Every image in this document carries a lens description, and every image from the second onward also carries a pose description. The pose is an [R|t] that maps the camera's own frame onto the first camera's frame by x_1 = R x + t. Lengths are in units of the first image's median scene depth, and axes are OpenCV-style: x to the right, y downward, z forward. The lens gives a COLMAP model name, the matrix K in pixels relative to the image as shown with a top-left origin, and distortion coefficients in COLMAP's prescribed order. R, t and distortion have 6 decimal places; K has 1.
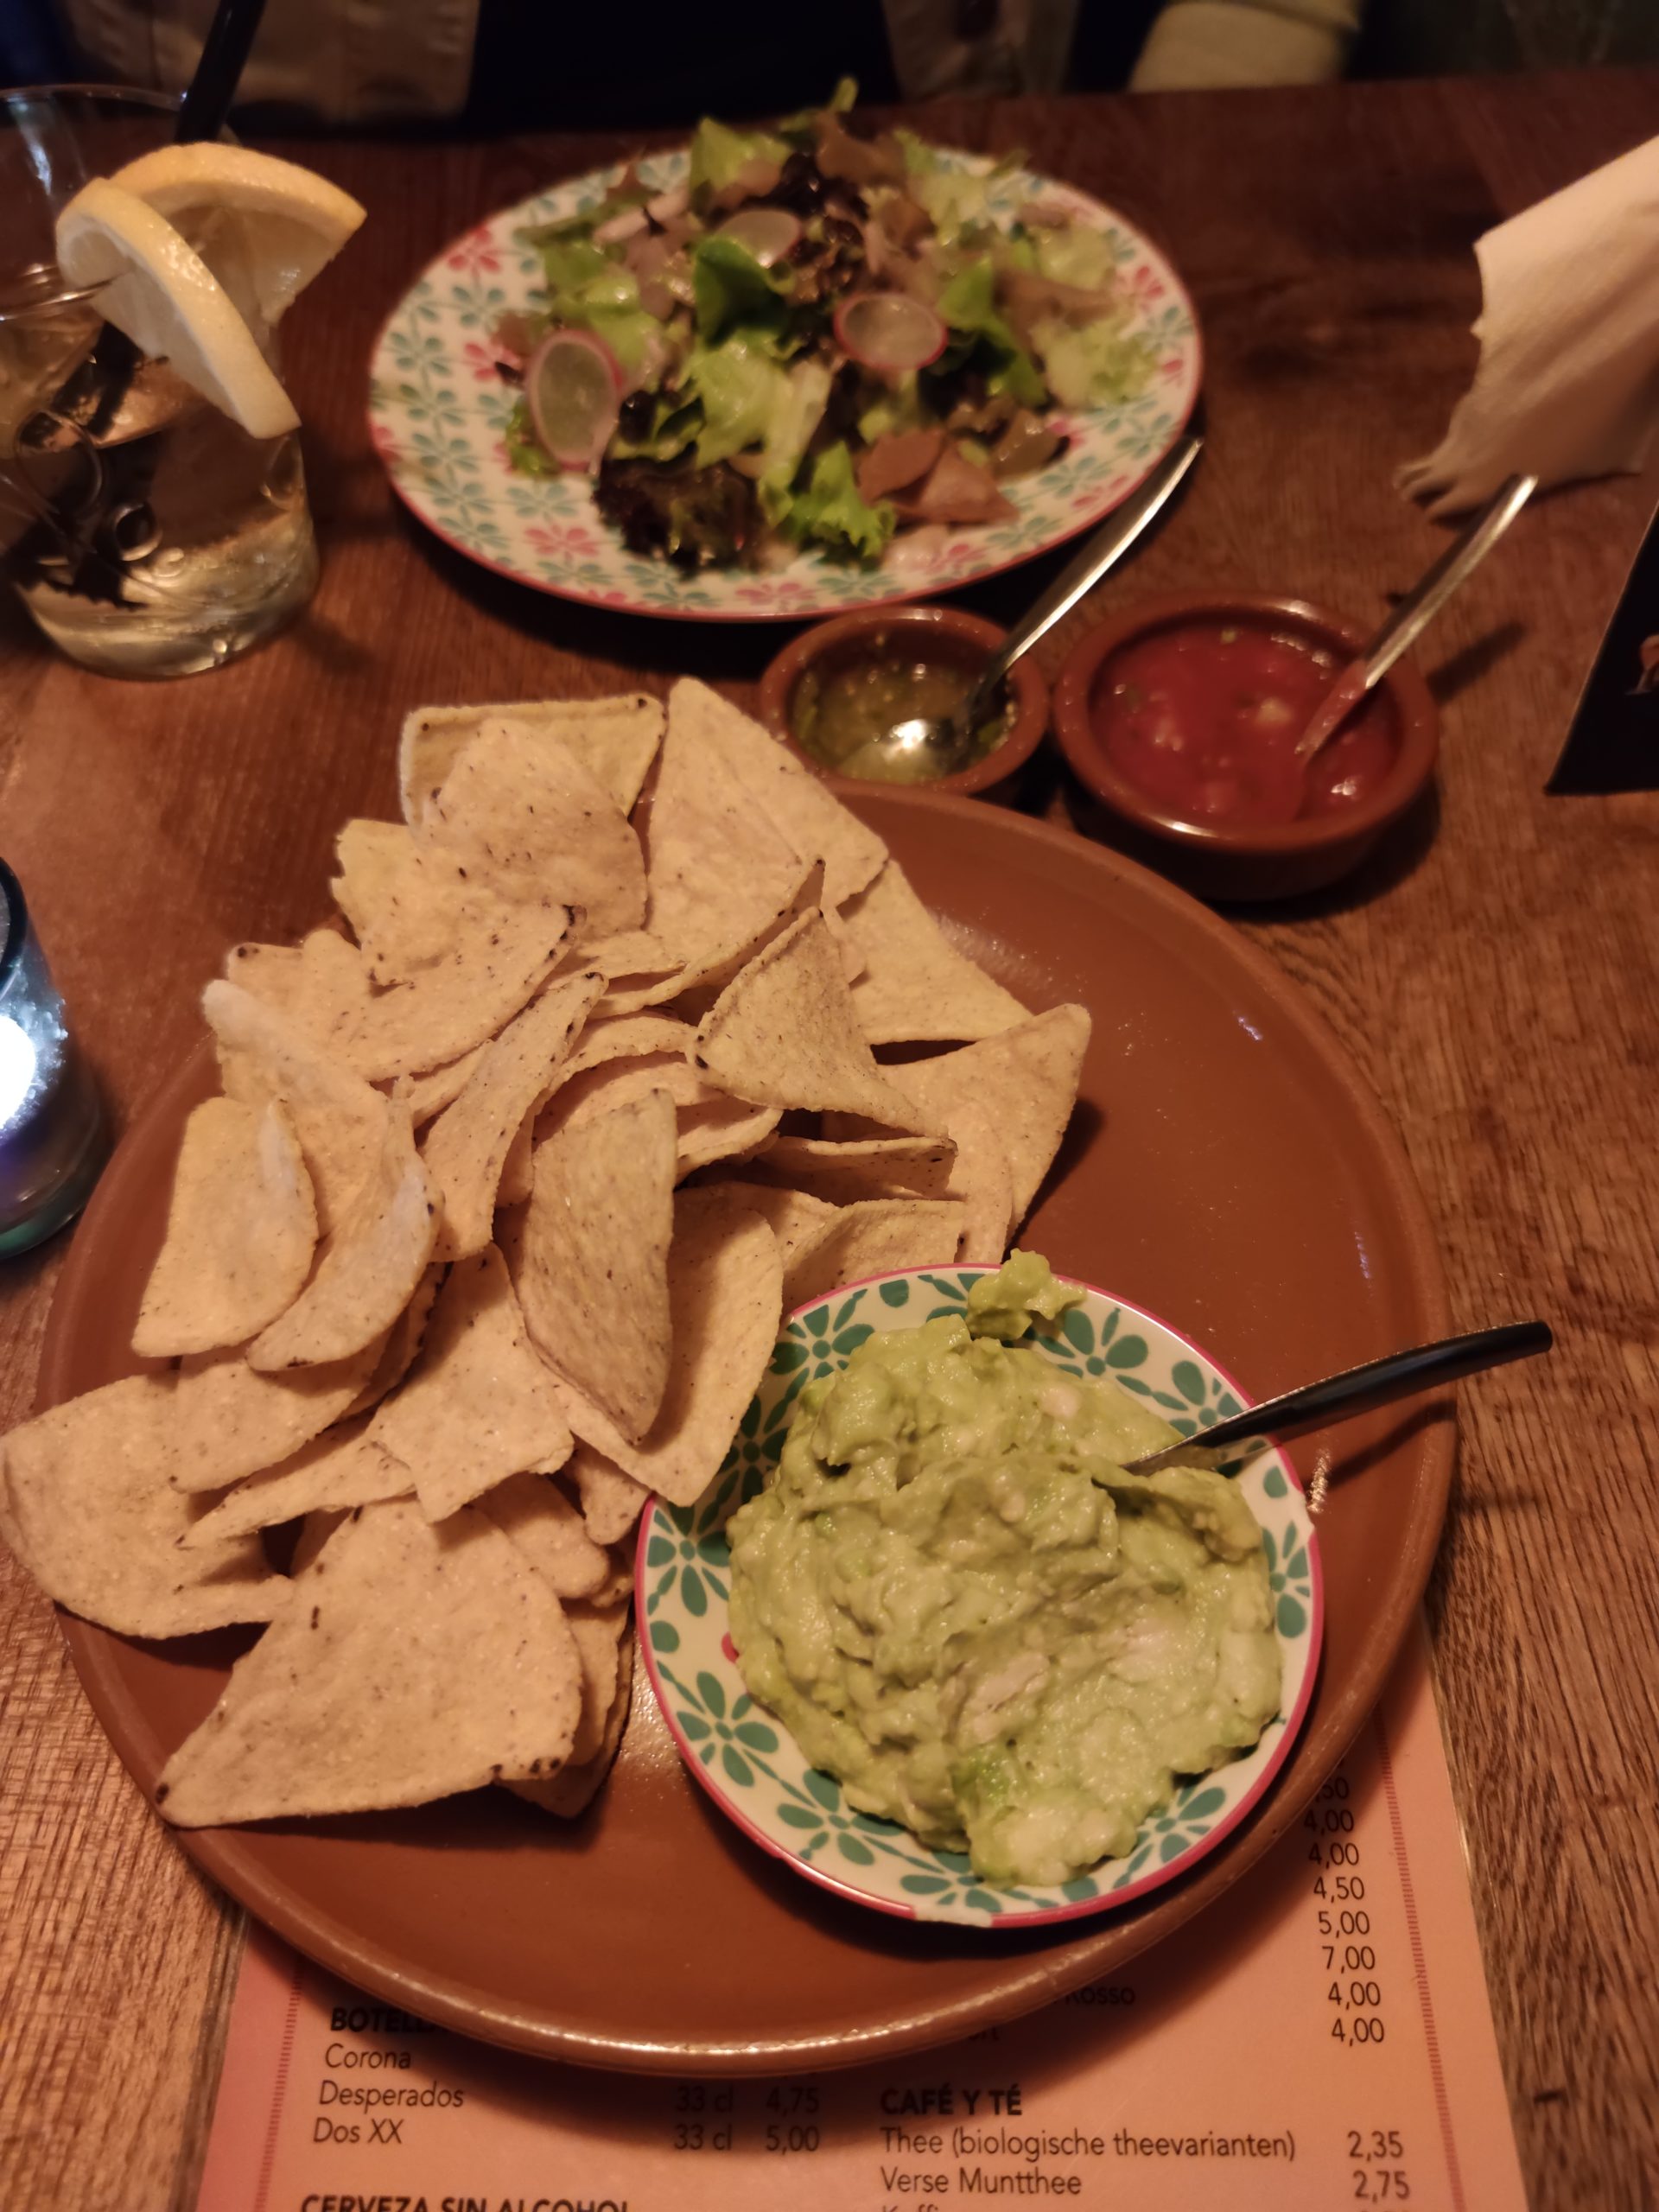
lens RADIAL K [[1608.6, 0, 820.7], [0, 1608.6, 1102.6], [0, 0, 1]] dist [0.000263, -0.004939]
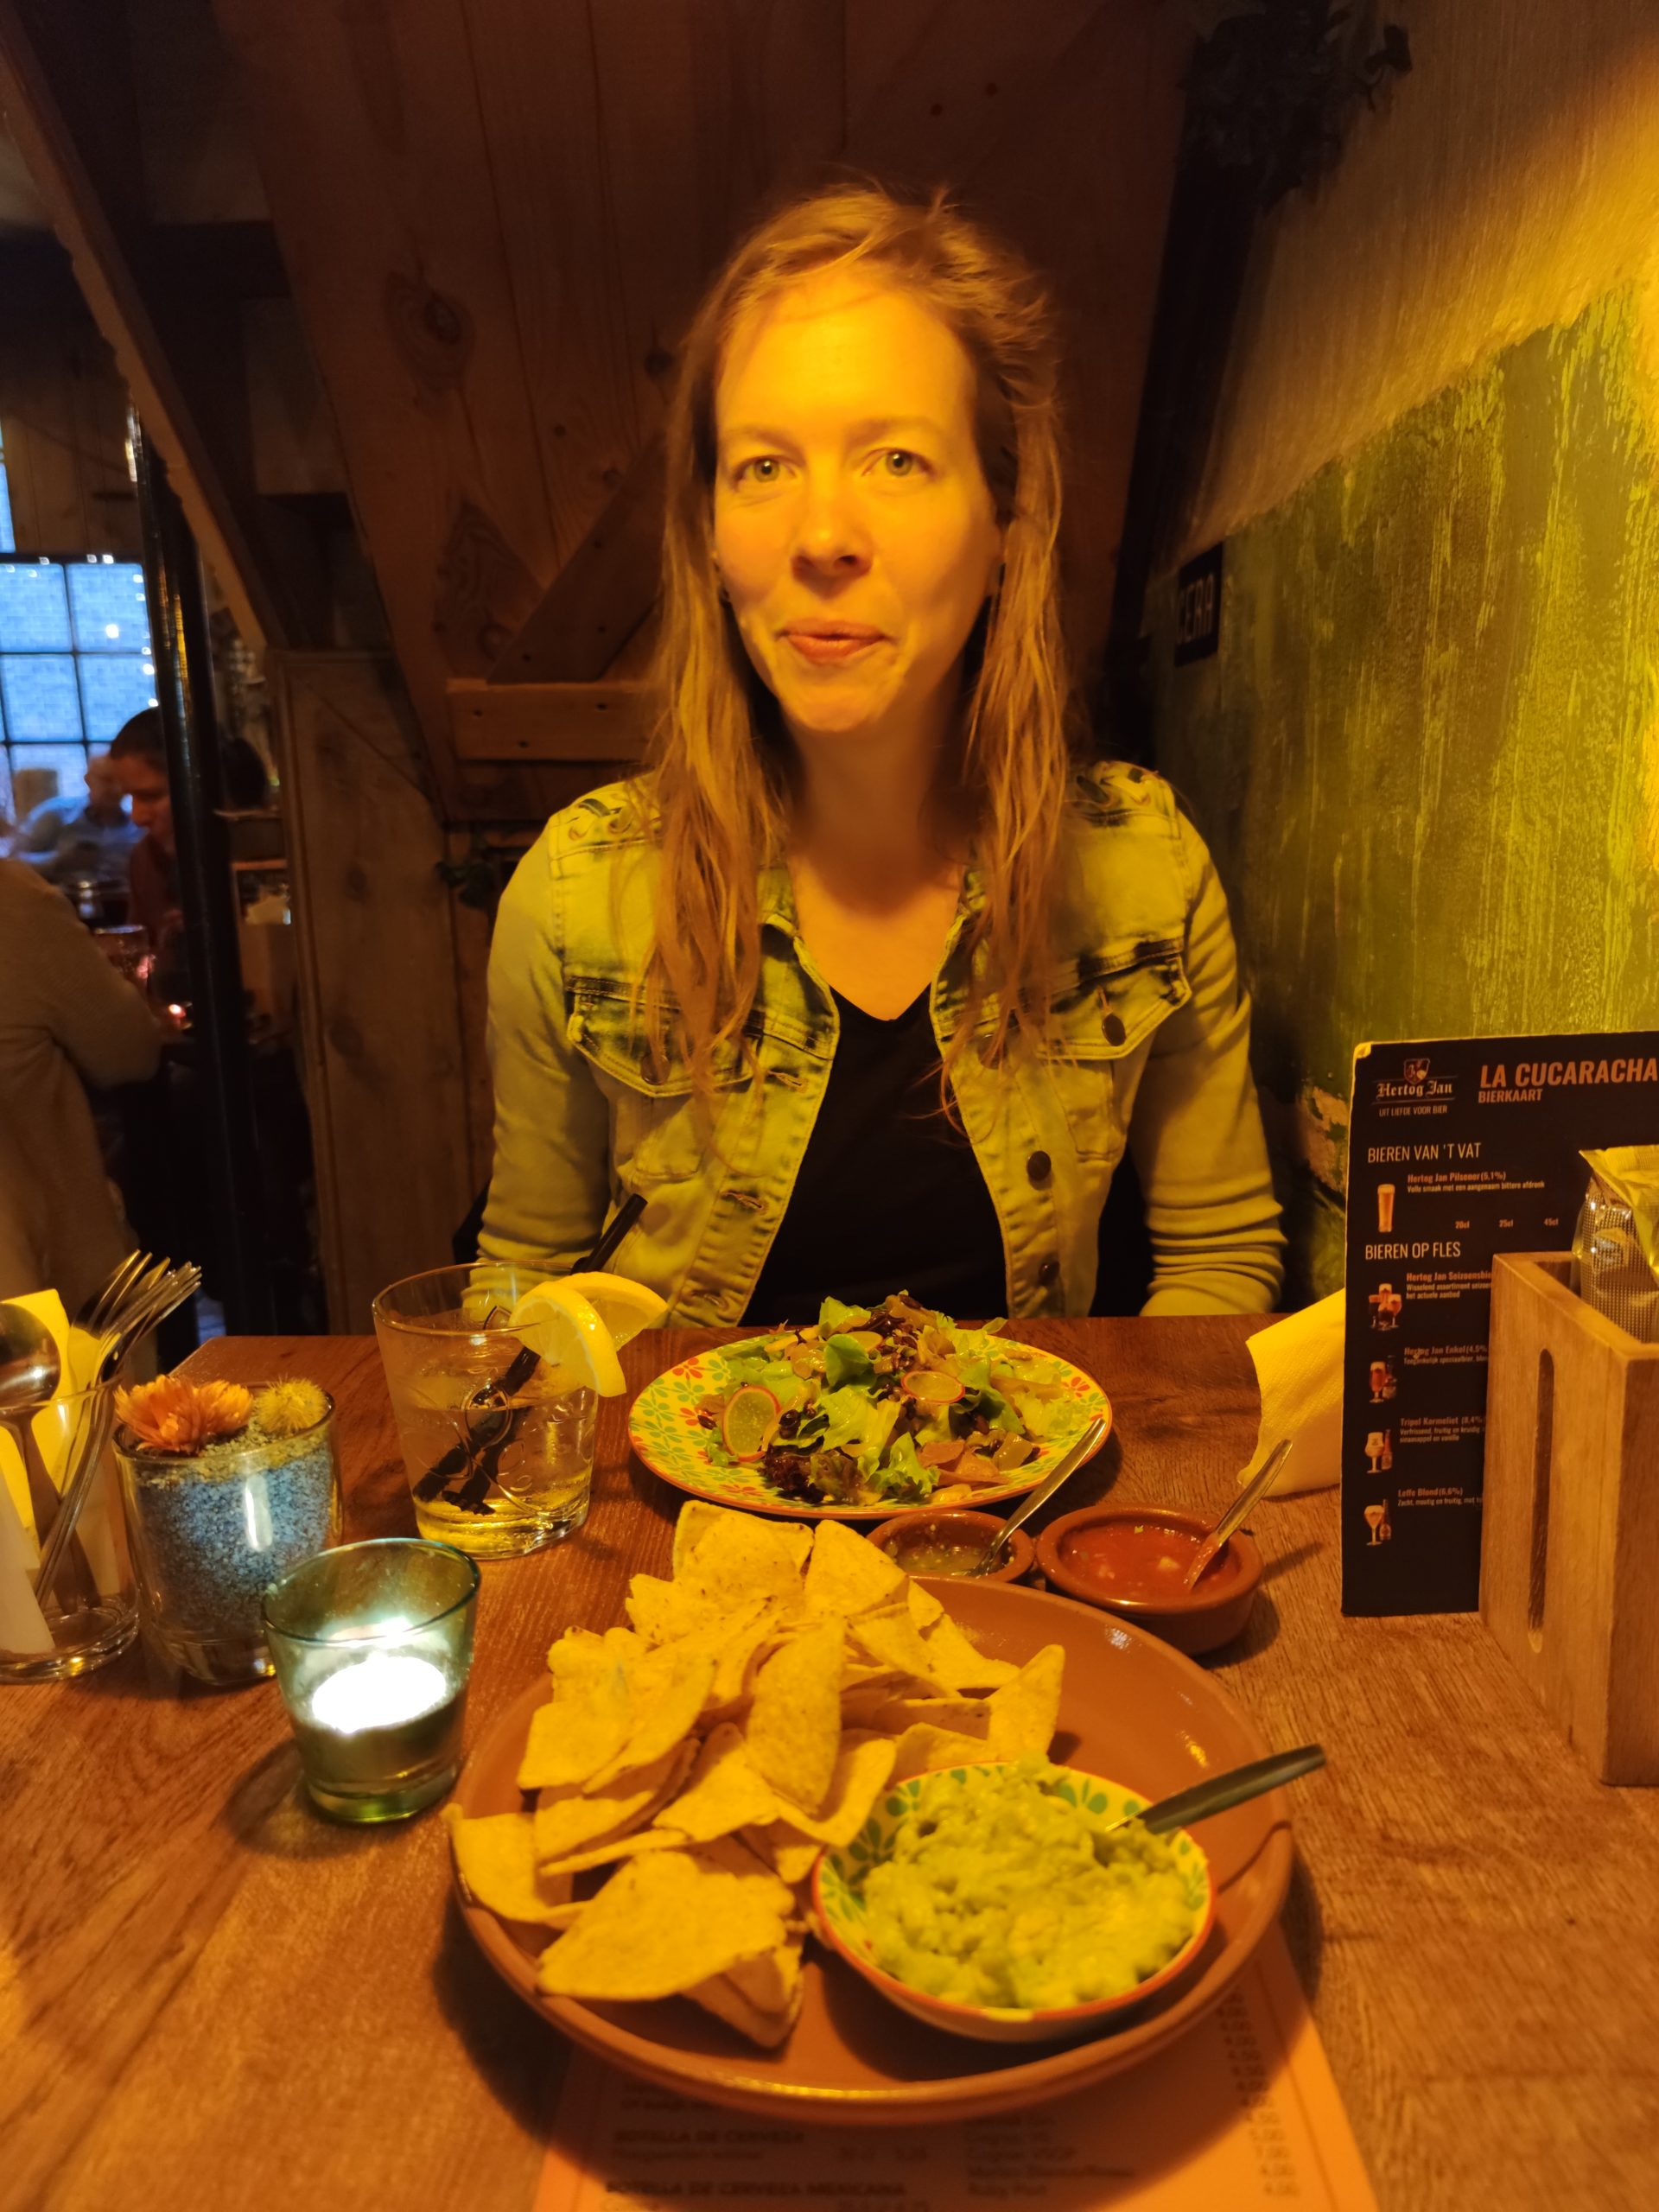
lens RADIAL K [[1608.6, 0, 831.9], [0, 1608.6, 1106.3], [0, 0, 1]] dist [0.000263, -0.004939]
pose [[0.999857, 0.013793, -0.009733, -0.066245], [-0.016645, 0.709367, -0.704643, 0.666269], [-0.002815, 0.704705, 0.709495, -0.580186]]
